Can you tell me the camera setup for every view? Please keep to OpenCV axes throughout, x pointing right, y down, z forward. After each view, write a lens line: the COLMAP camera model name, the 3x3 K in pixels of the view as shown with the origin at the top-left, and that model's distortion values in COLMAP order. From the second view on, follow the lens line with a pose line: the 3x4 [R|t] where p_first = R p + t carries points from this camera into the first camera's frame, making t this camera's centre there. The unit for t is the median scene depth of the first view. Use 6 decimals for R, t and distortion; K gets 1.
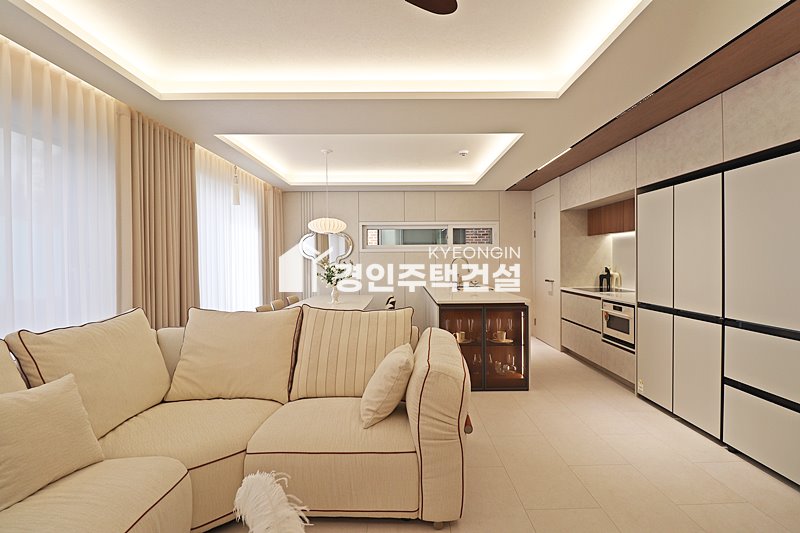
lens RADIAL K [[368.9, 0, 405.8], [0, 368.9, 261.8], [0, 0, 1]] dist [-0.001232, -0.013276]
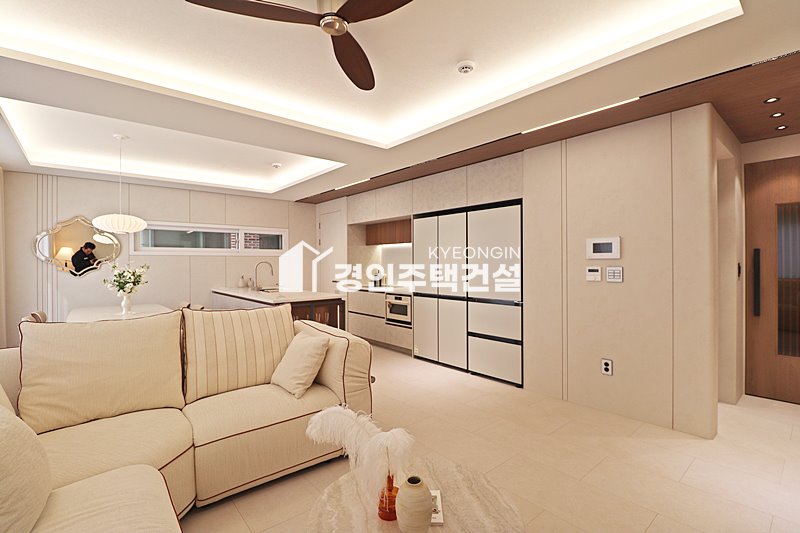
lens RADIAL K [[368.9, 0, 405.8], [0, 368.9, 261.8], [0, 0, 1]] dist [-0.001232, -0.013276]
pose [[0.760899, 0.005317, 0.648849, -0.338144], [0.004842, 0.999892, -0.013871, 0.007531], [-0.648853, 0.013697, 0.760791, -0.092707]]
